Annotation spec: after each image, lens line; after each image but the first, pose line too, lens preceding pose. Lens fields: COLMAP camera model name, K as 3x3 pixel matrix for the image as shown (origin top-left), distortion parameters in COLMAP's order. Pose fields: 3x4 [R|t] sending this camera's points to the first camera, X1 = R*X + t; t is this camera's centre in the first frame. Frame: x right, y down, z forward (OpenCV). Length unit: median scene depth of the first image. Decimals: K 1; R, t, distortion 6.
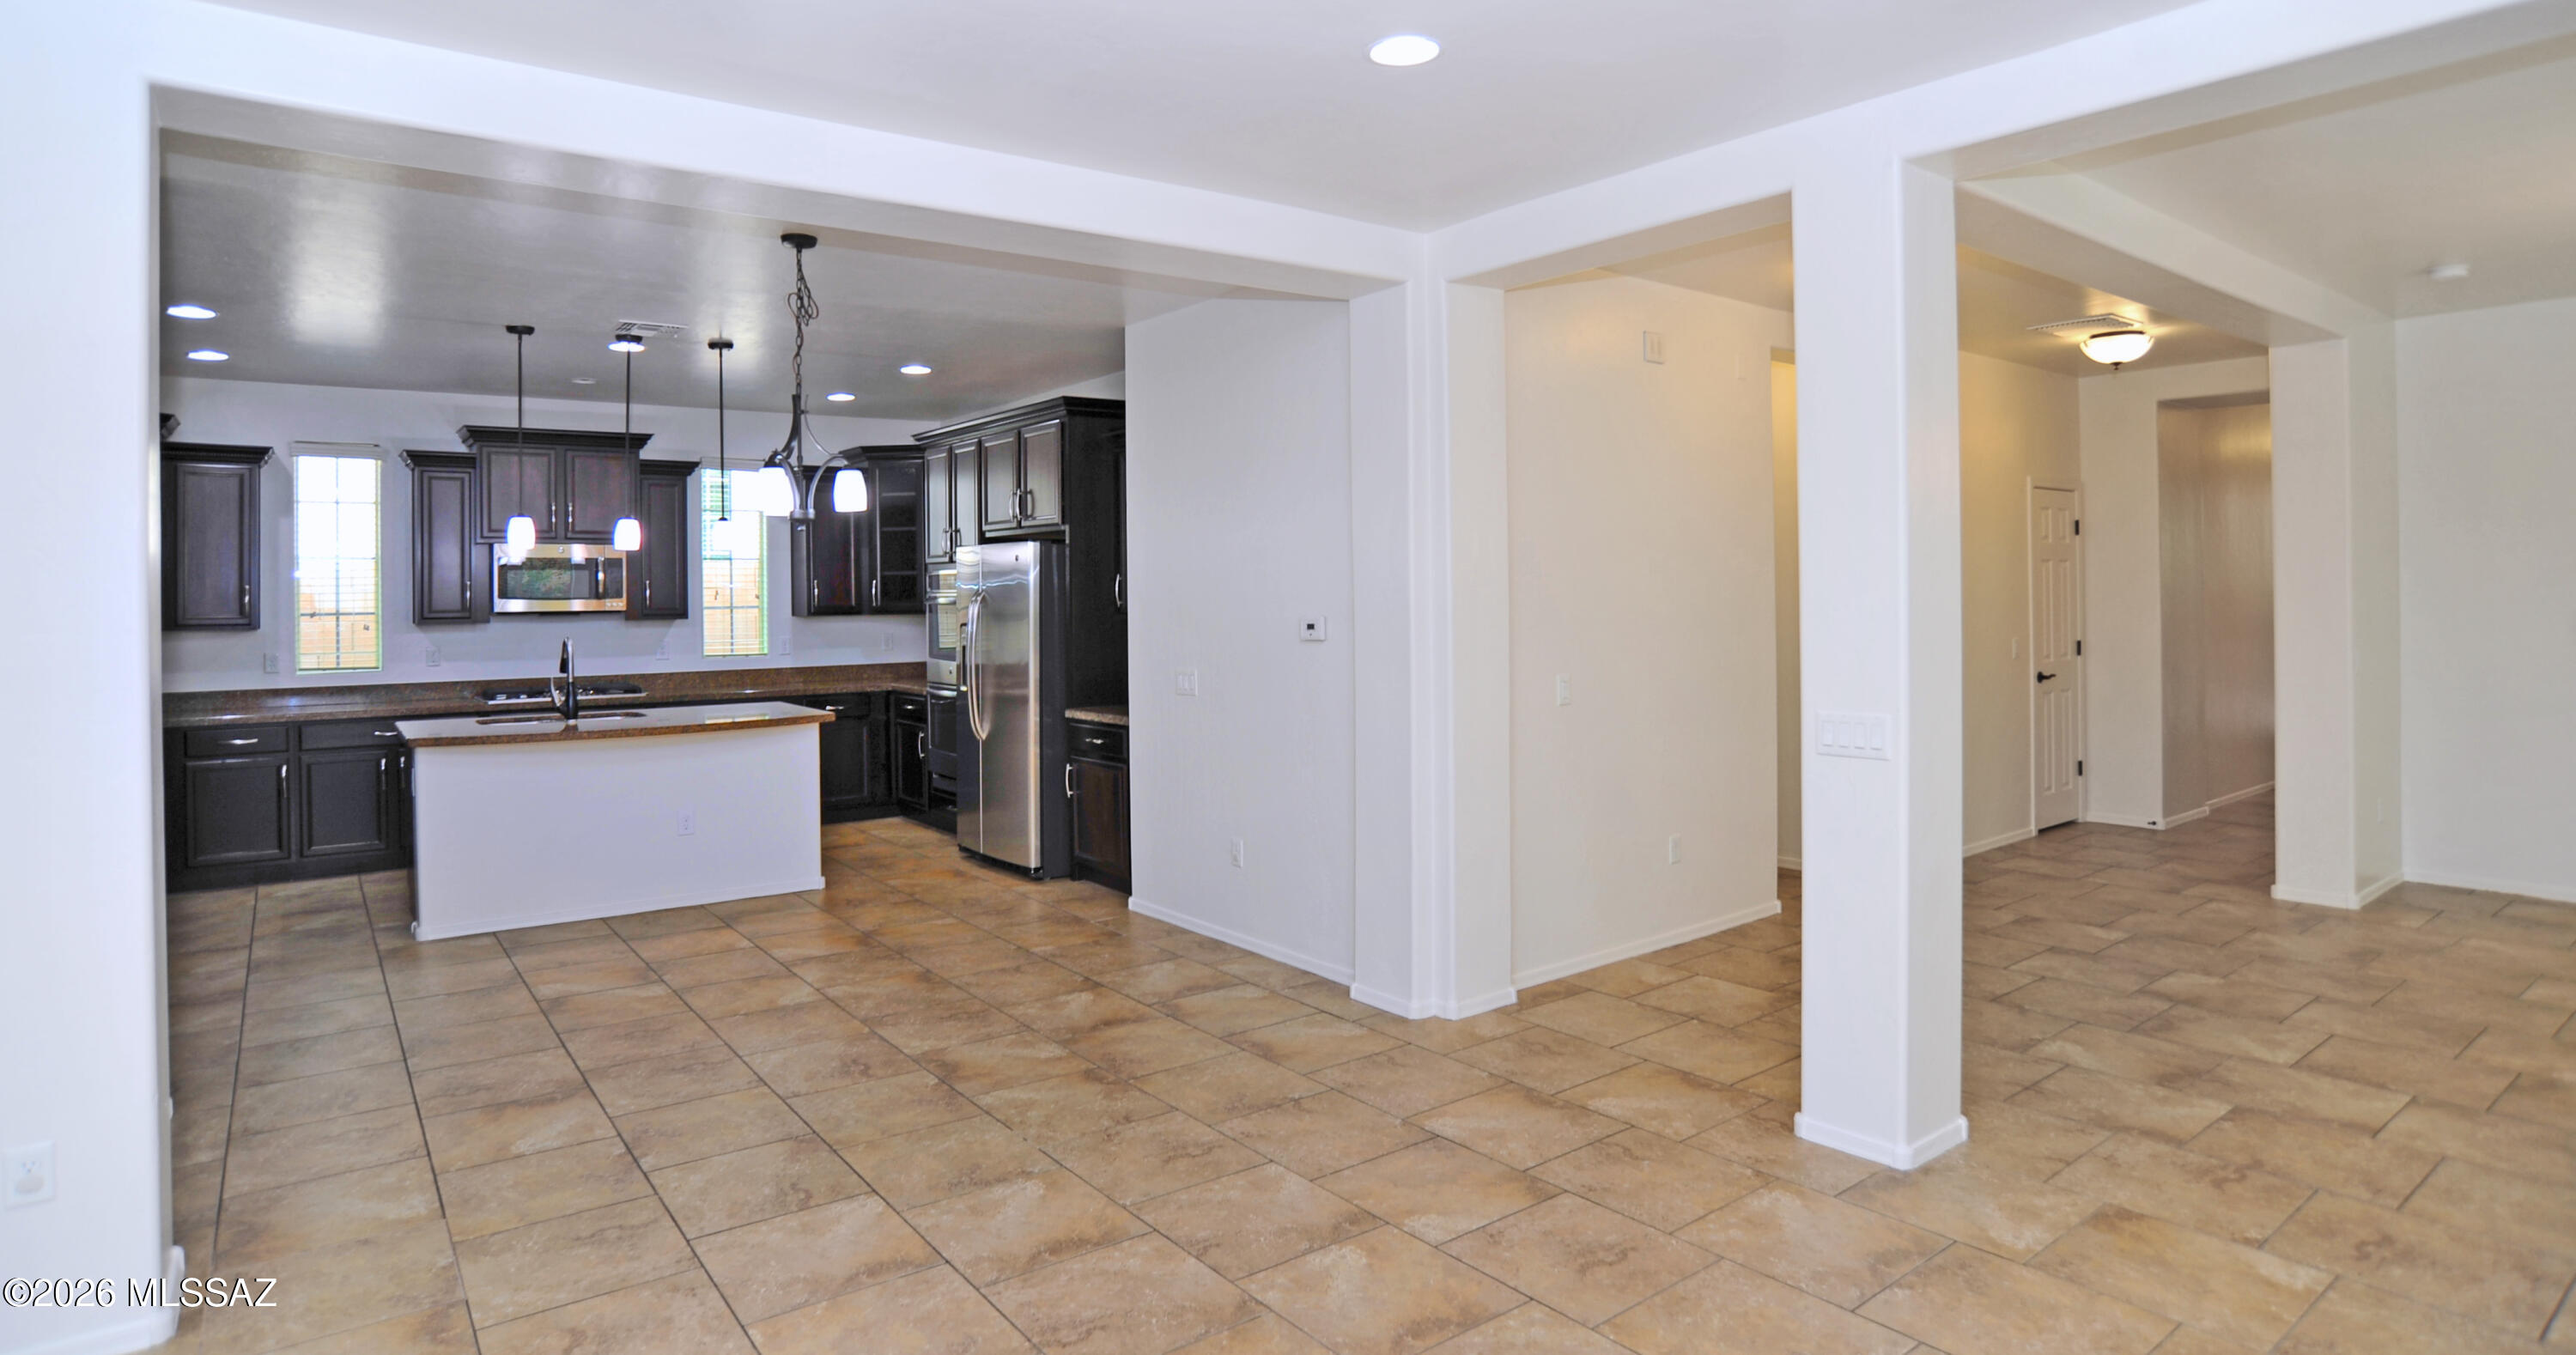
lens RADIAL K [[1343.7, 0, 1287.7], [0, 1343.7, 595.4], [0, 0, 1]] dist [-0.059982, 0.008271]
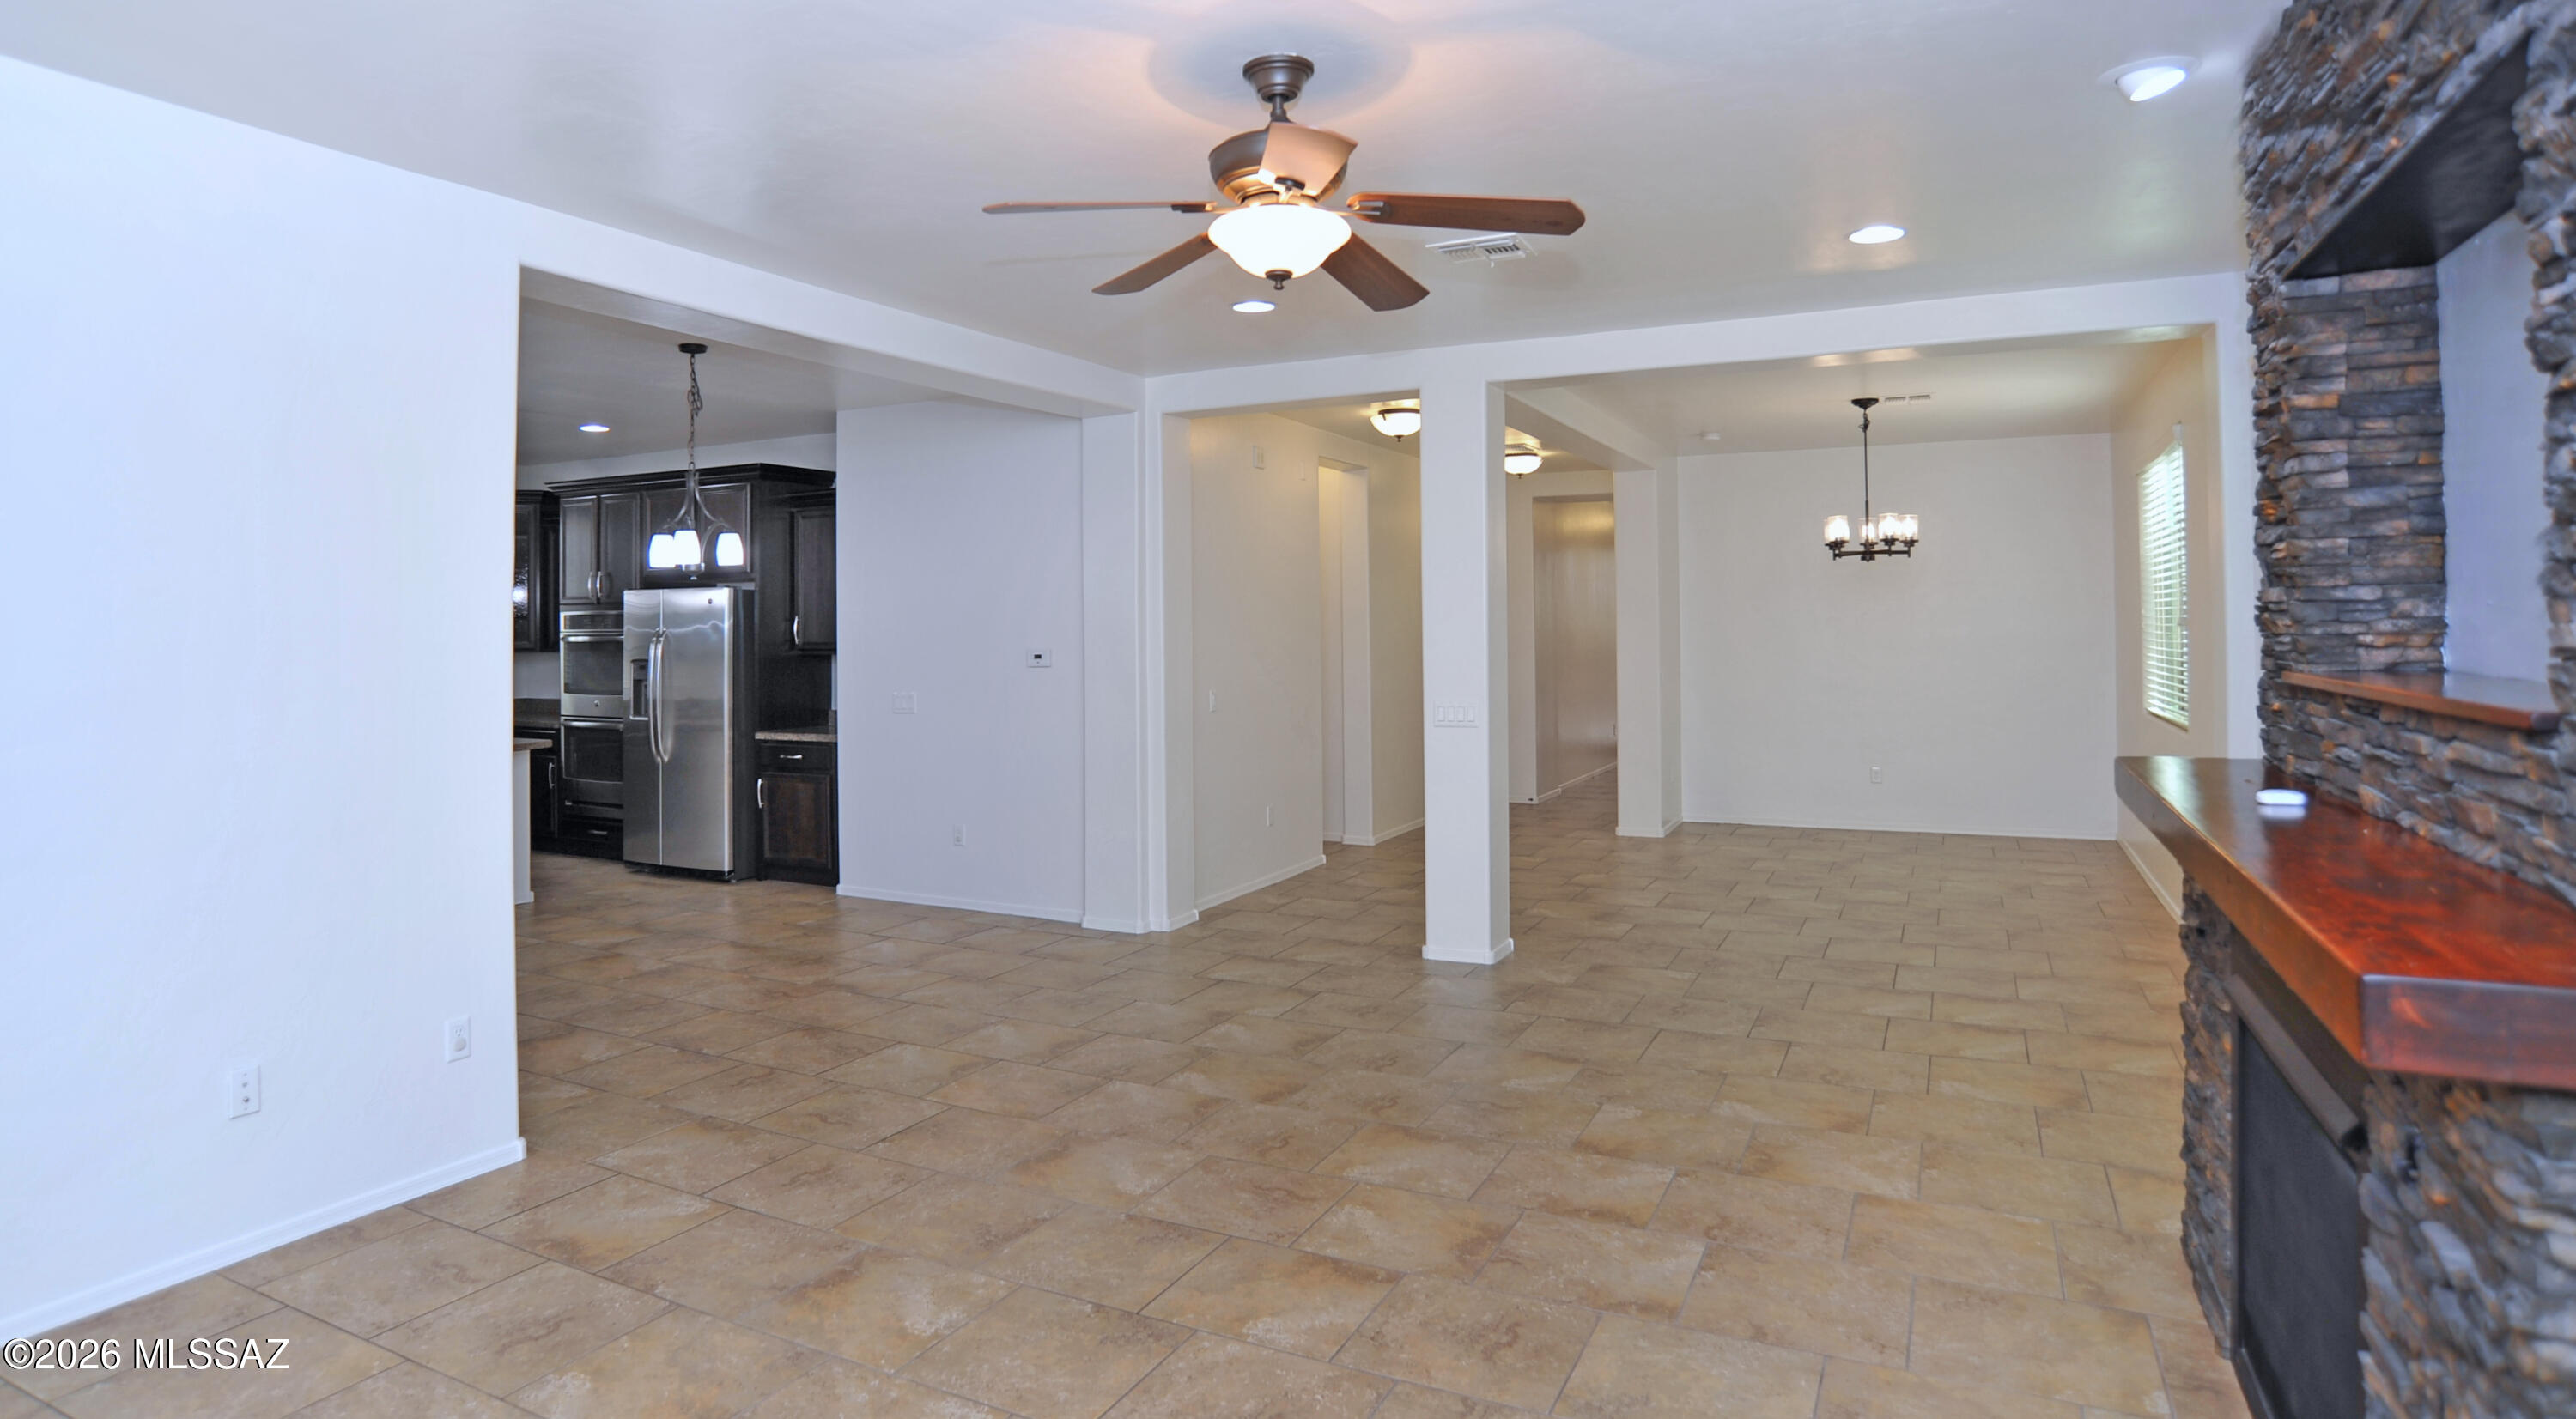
lens RADIAL K [[1404.8, 0, 1215.5], [0, 1404.8, 608.6], [0, 0, 1]] dist [-0.063288, 0.009712]
pose [[0.910253, 0.008334, 0.413968, -0.316951], [0.000741, 0.999763, -0.021757, 0.004658], [-0.414051, 0.020111, 0.910031, -0.270109]]
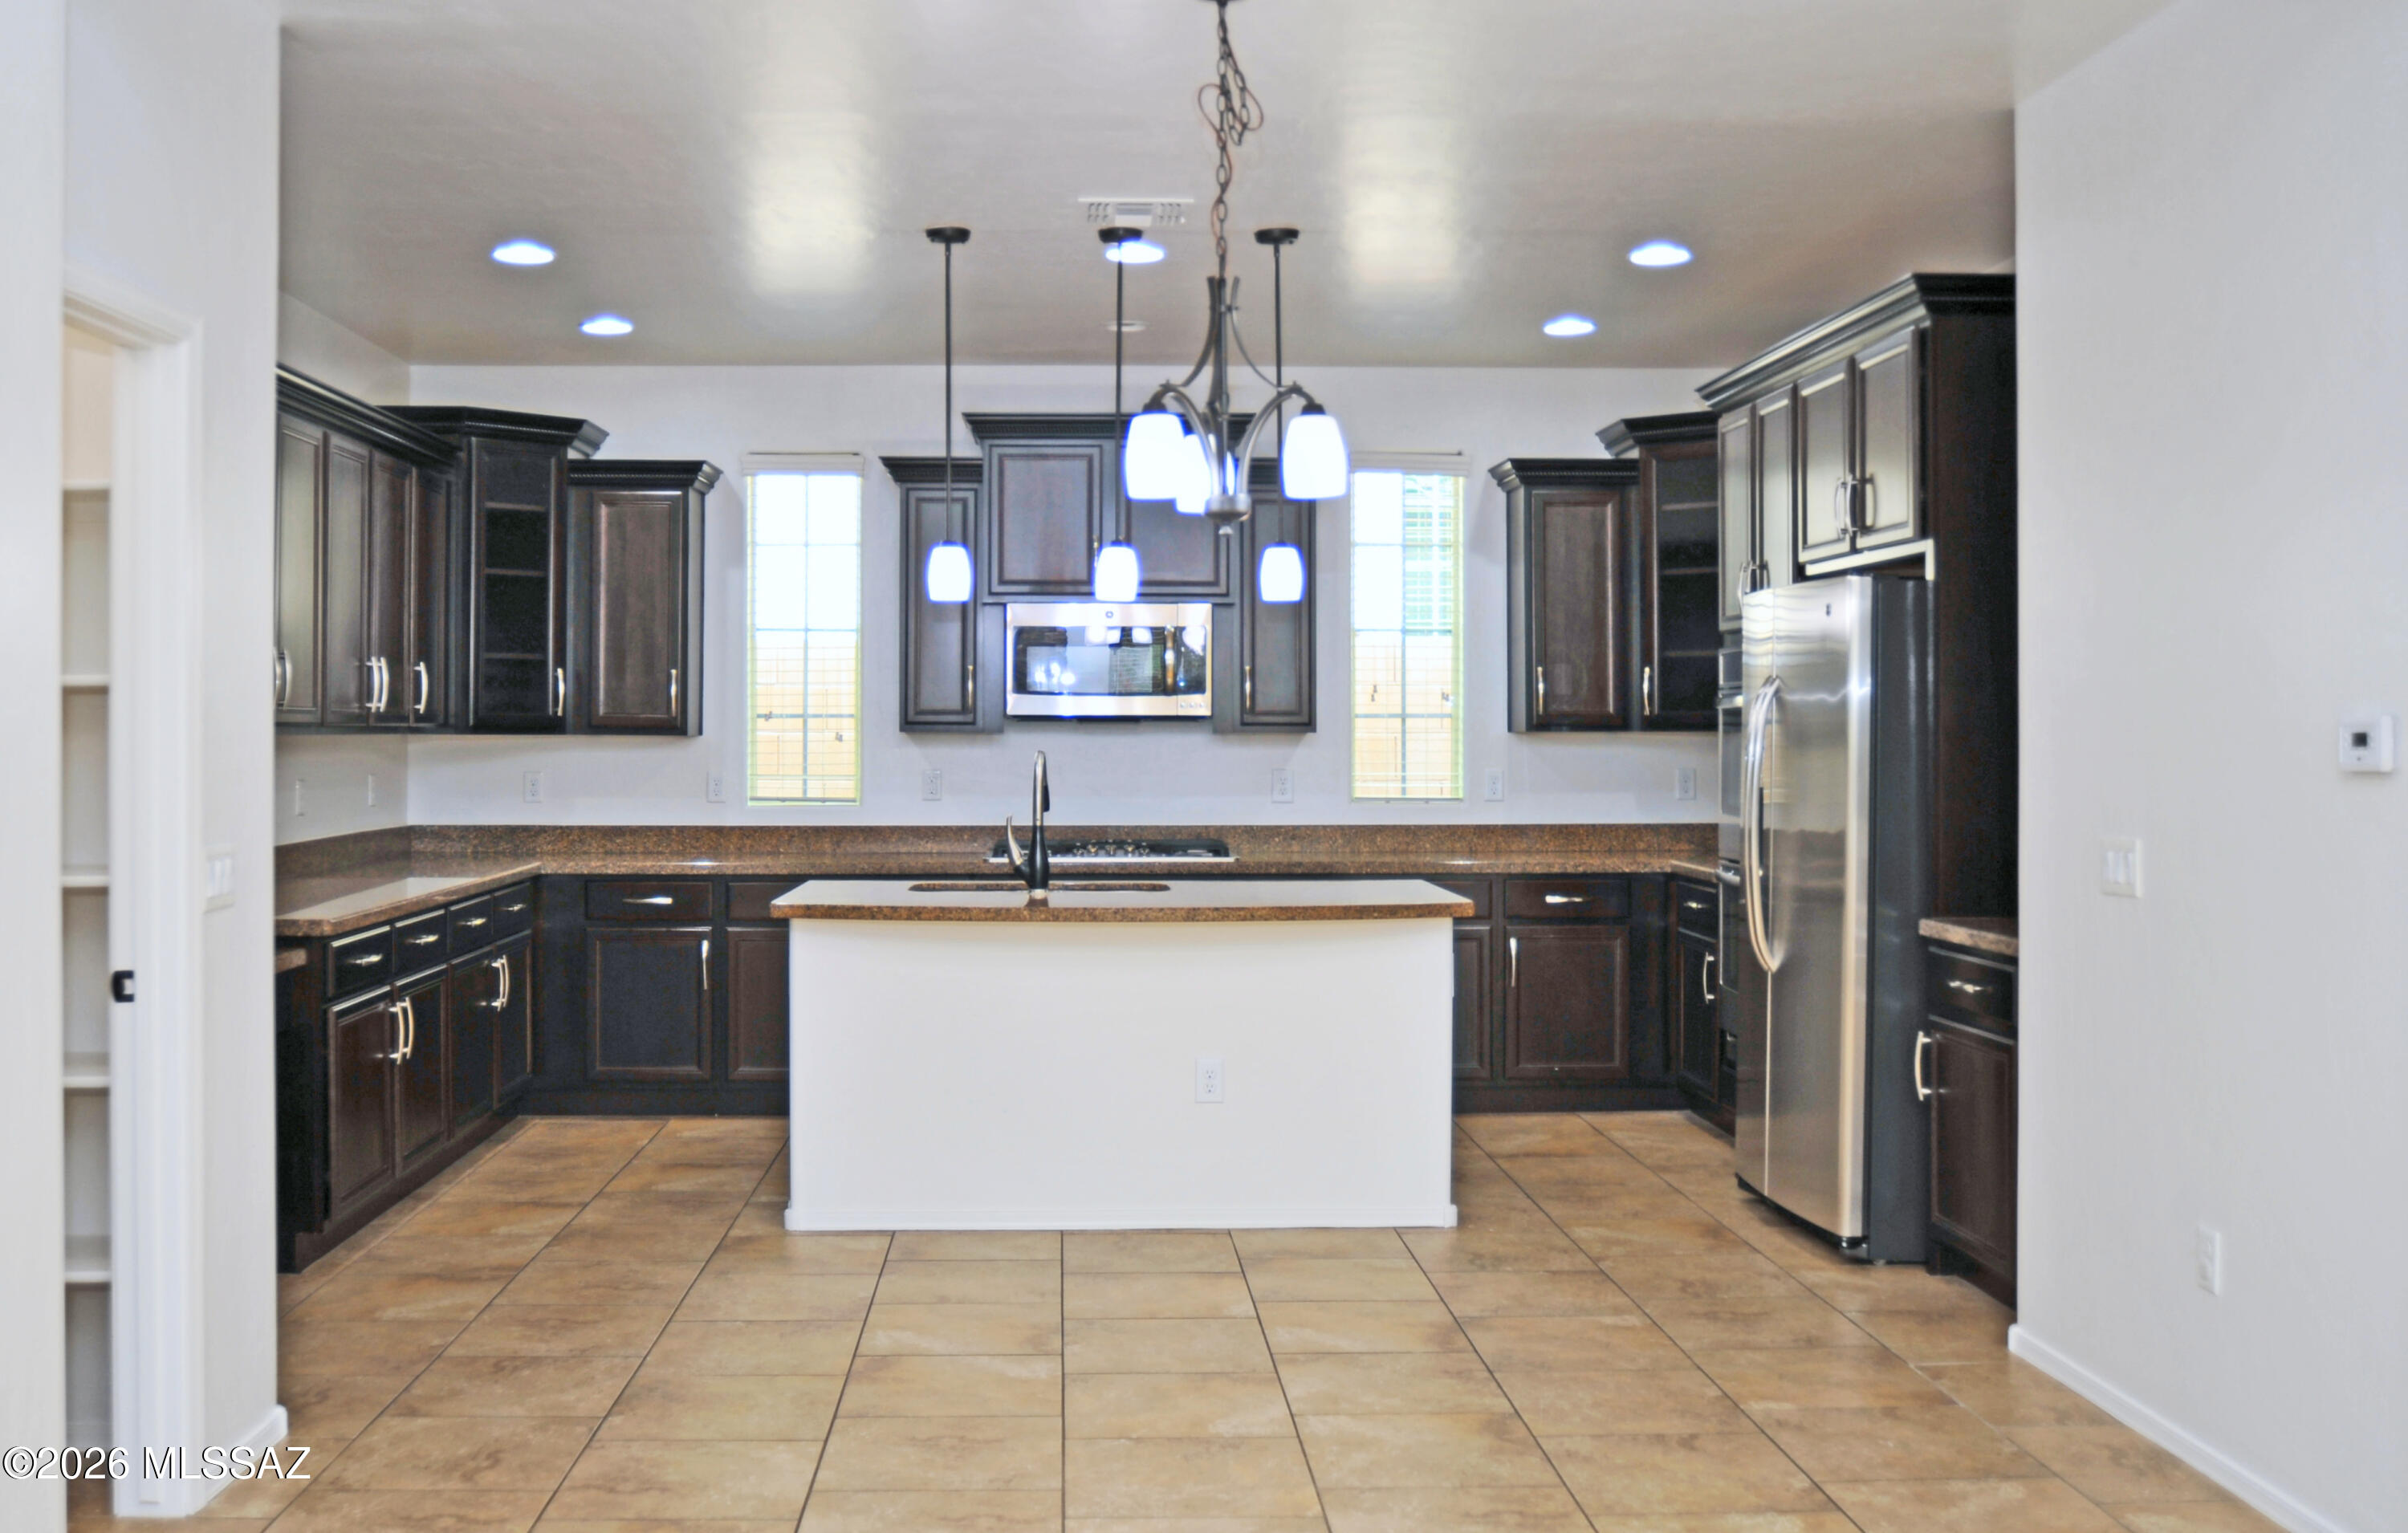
lens RADIAL K [[2344.2, 0, 1180.5], [0, 2344.2, 719.2], [0, 0, 1]] dist [-0.046175, 0.000000]
pose [[0.821961, 0.008016, -0.569487, 0.099379], [-0.010393, 0.999946, -0.000926, 0.016681], [0.569449, 0.006680, 0.822000, 0.159362]]
